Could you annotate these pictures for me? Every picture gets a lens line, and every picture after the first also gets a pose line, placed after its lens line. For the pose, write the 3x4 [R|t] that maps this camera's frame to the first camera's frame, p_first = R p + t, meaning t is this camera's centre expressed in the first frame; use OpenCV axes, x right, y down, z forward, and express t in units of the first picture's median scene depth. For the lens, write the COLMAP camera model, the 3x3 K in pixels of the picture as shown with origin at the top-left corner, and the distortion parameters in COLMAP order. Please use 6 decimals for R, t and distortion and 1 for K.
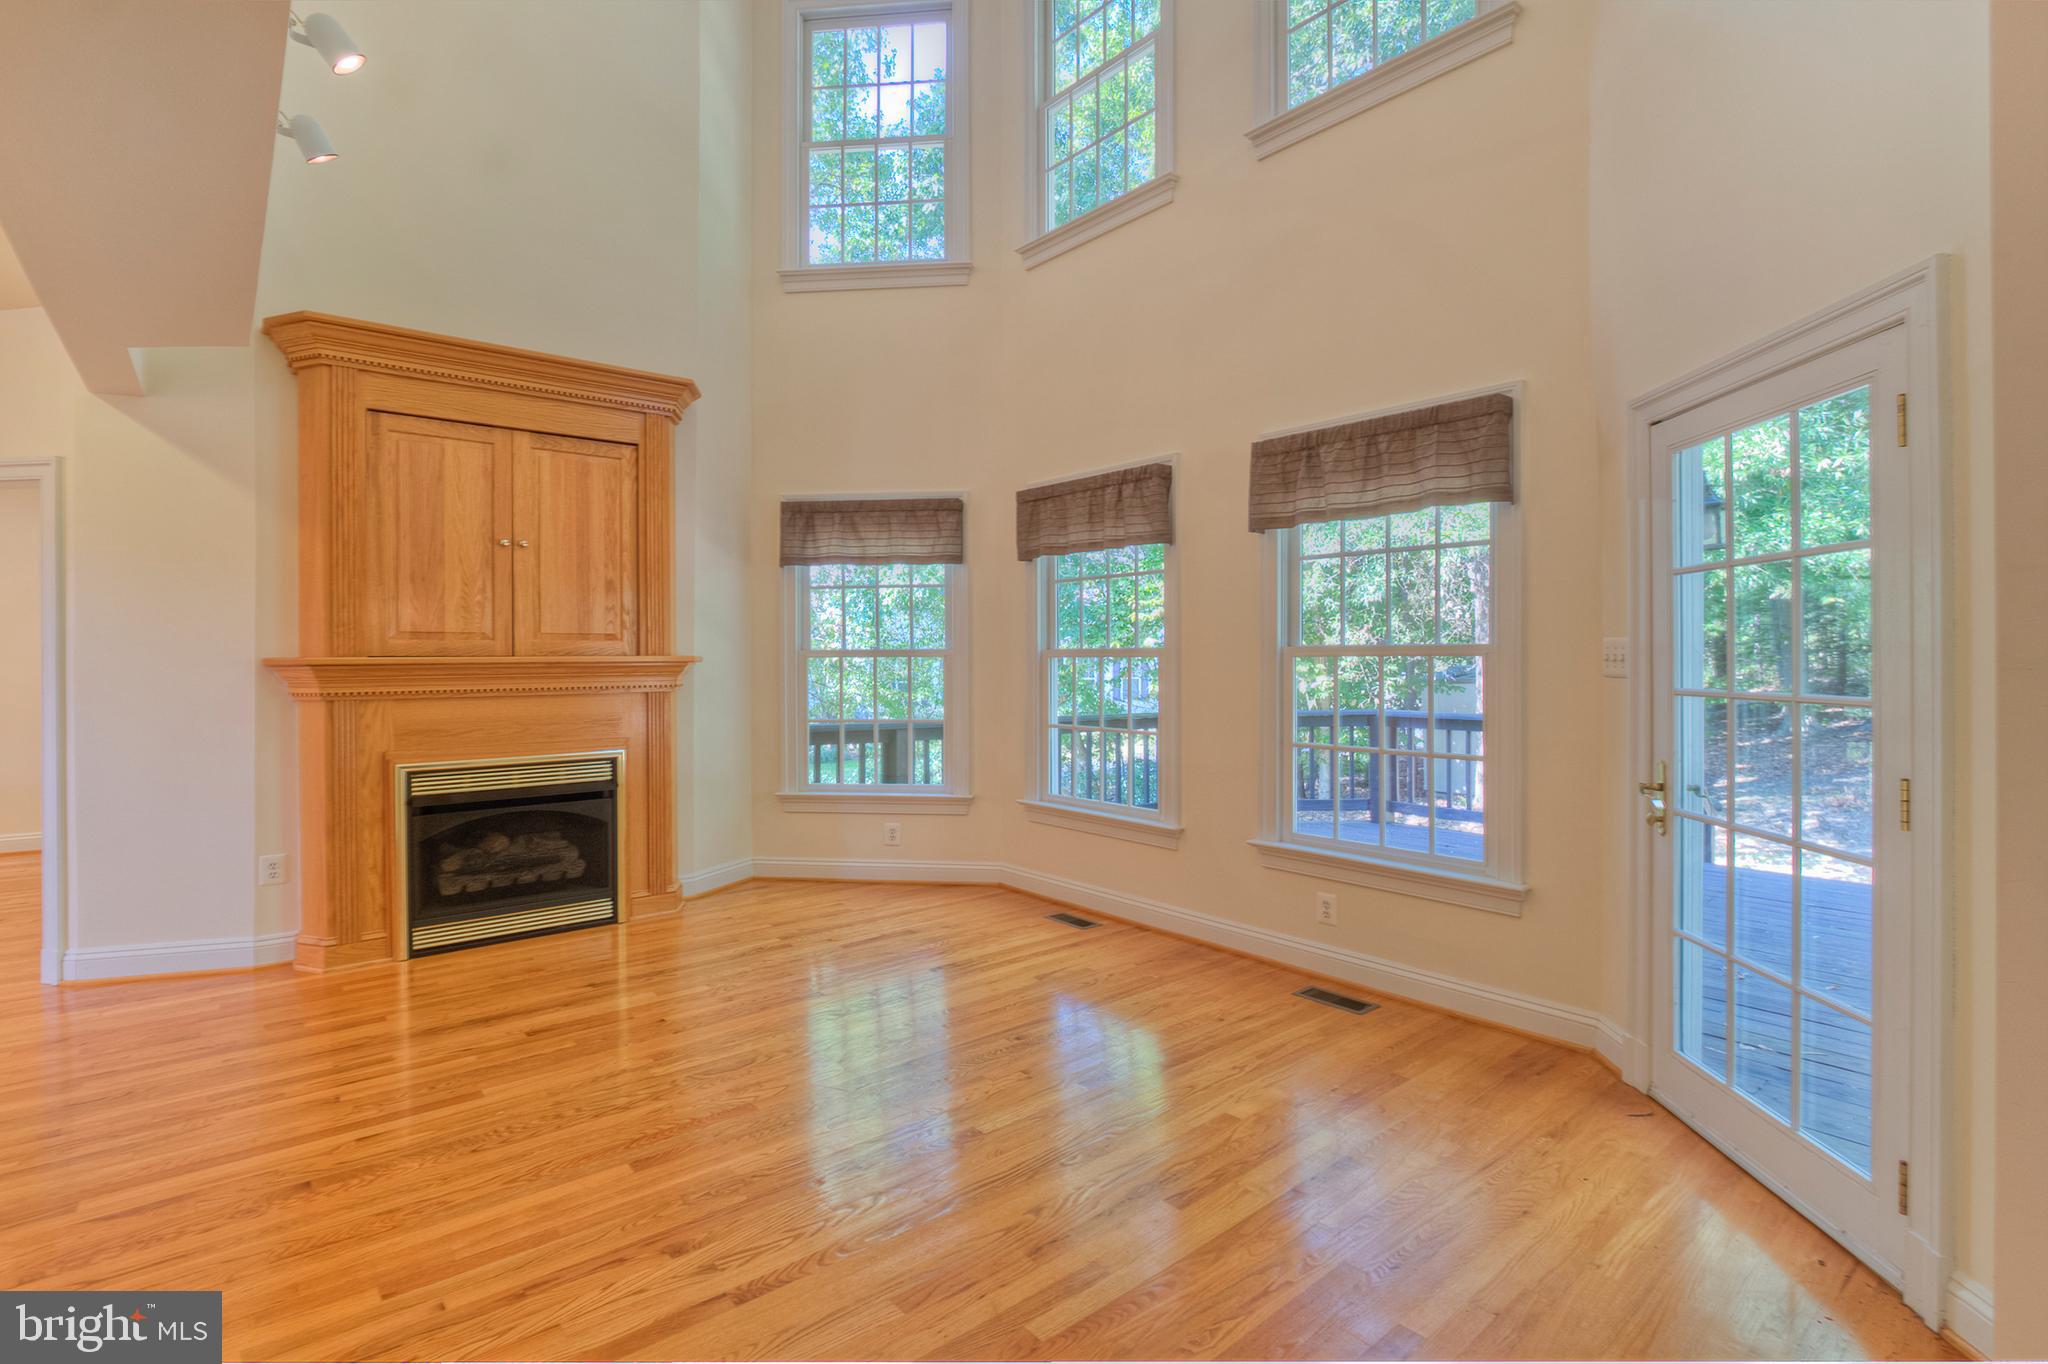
lens RADIAL K [[963.2, 0, 1031.9], [0, 963.2, 644.6], [0, 0, 1]] dist [-0.014844, 0.001597]
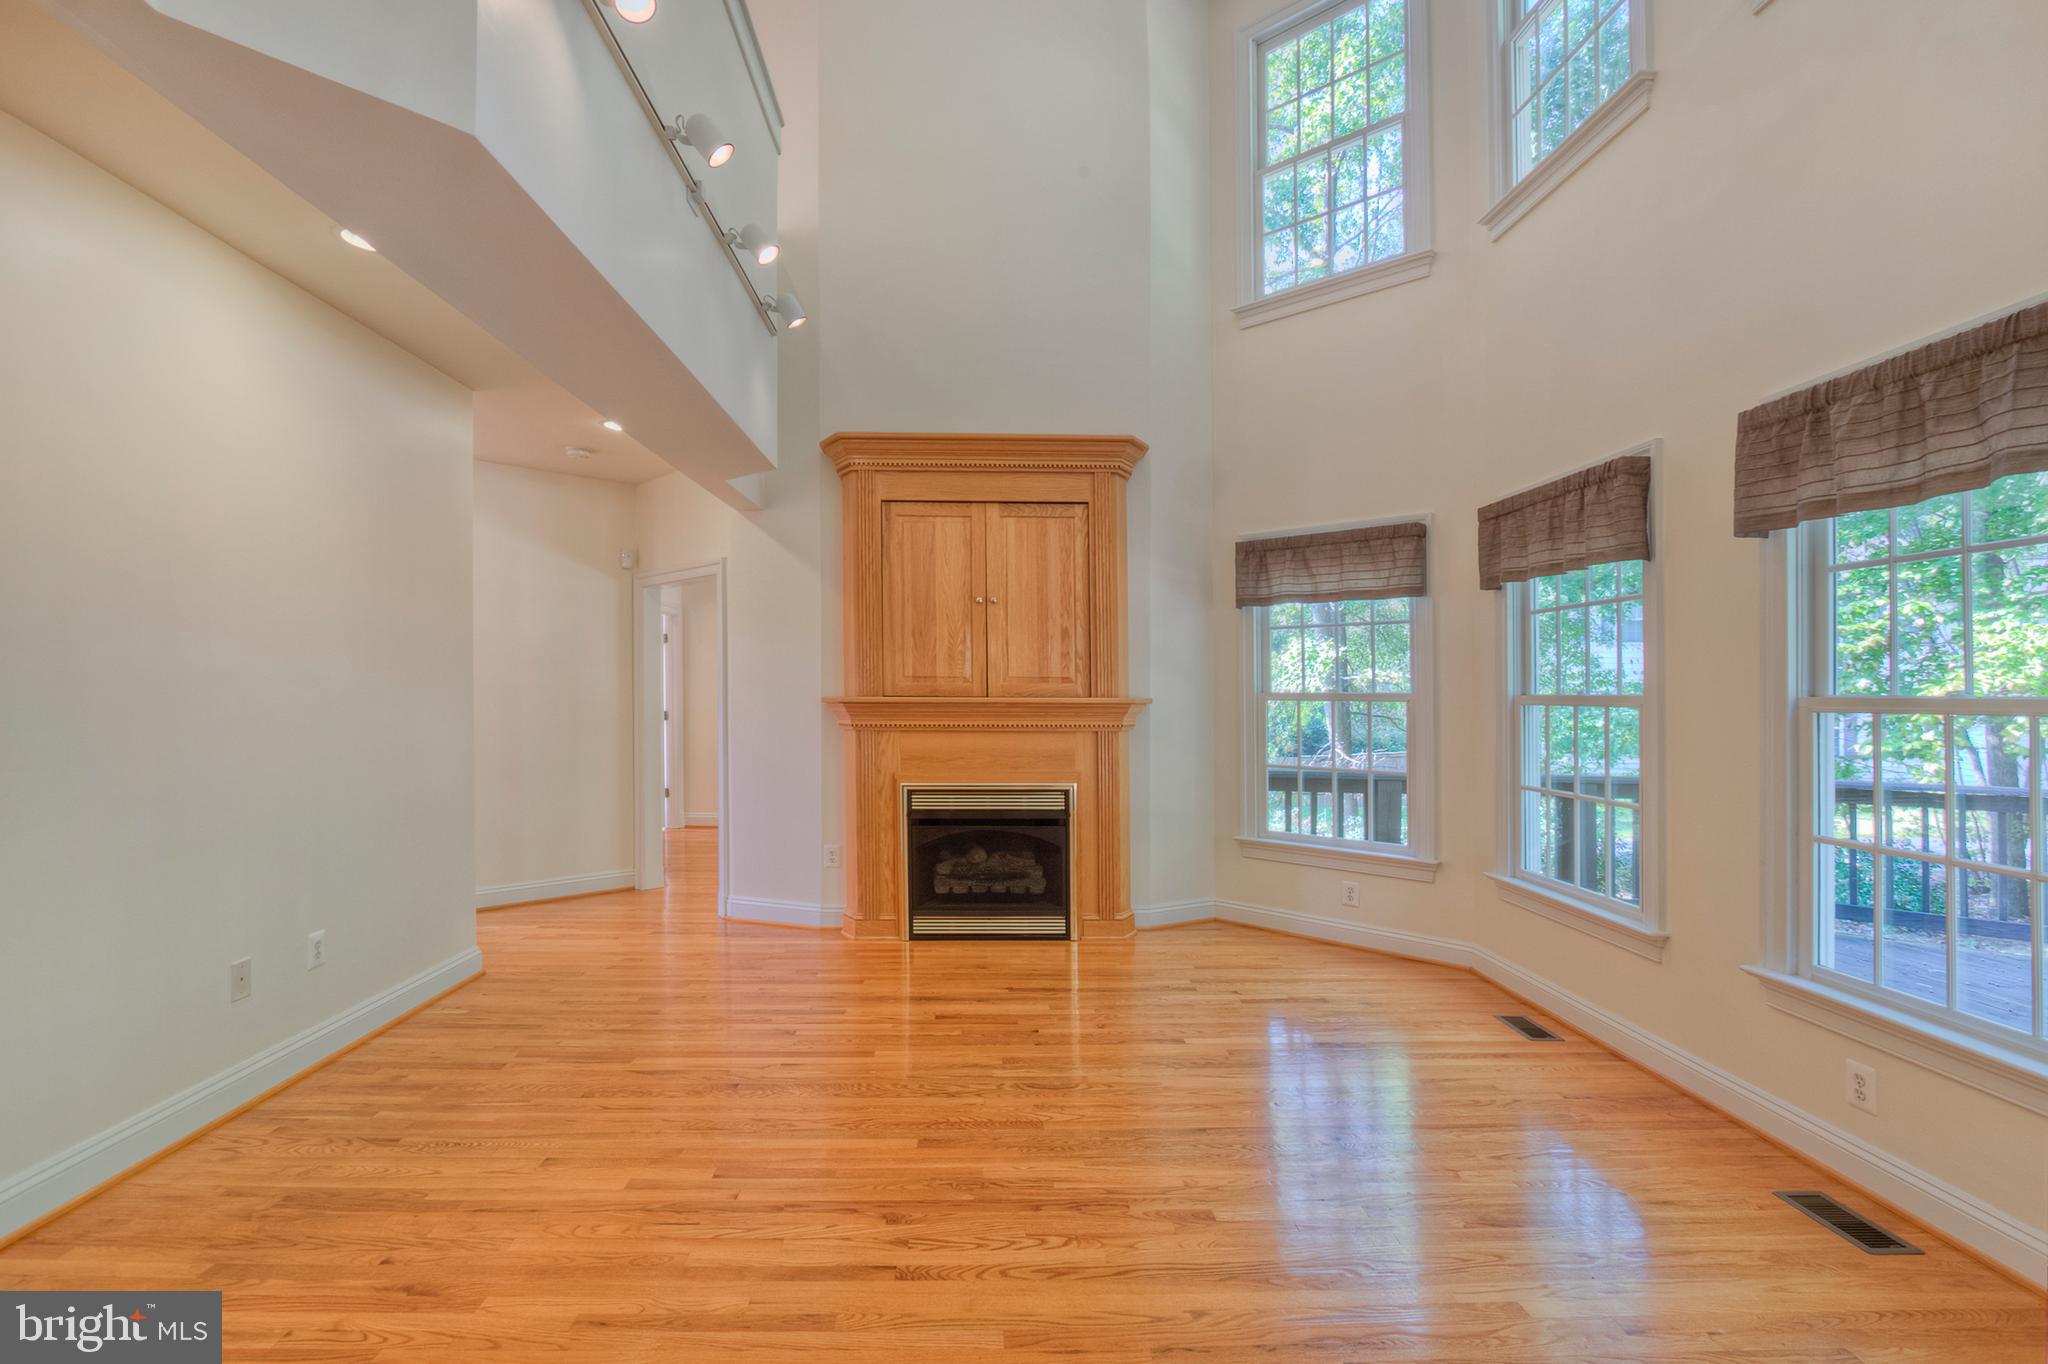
lens RADIAL K [[997.8, 0, 1045.6], [0, 997.8, 682.4], [0, 0, 1]] dist [-0.020147, 0.008070]
pose [[0.781682, 0.003465, -0.623668, 0.281853], [-0.001491, 0.999992, 0.003688, -0.010424], [0.623676, -0.001952, 0.781680, 0.097658]]
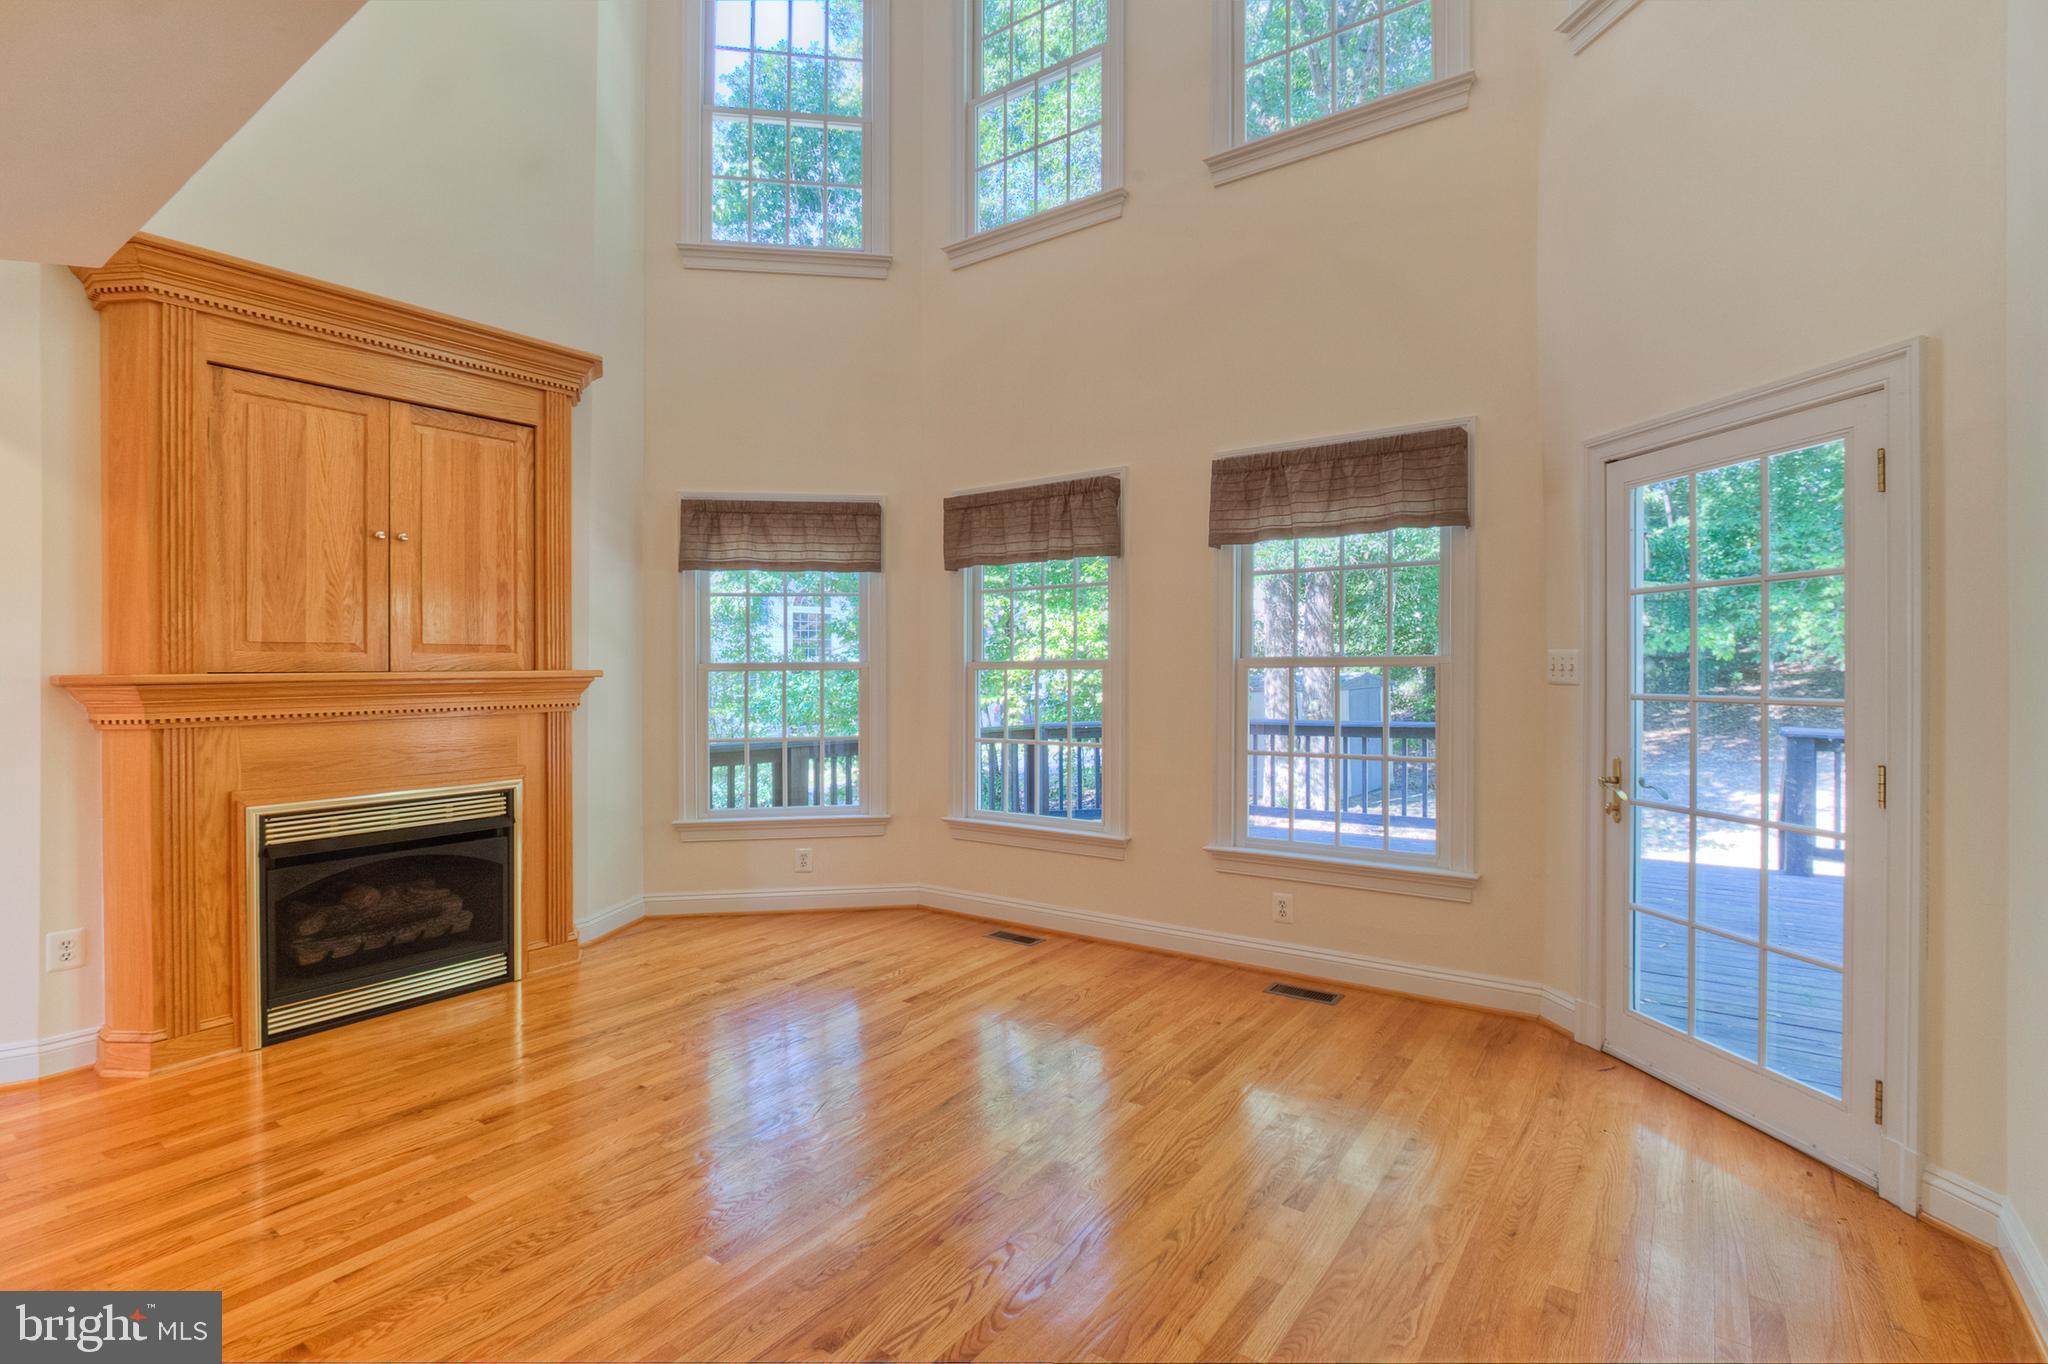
lens RADIAL K [[965.4, 0, 1020.8], [0, 965.4, 657.7], [0, 0, 1]] dist [-0.014895, 0.000722]
pose [[0.966111, -0.001924, 0.258118, -0.233280], [0.001805, 0.999998, 0.000699, 0.000379], [-0.258119, -0.000209, 0.966113, 0.055075]]
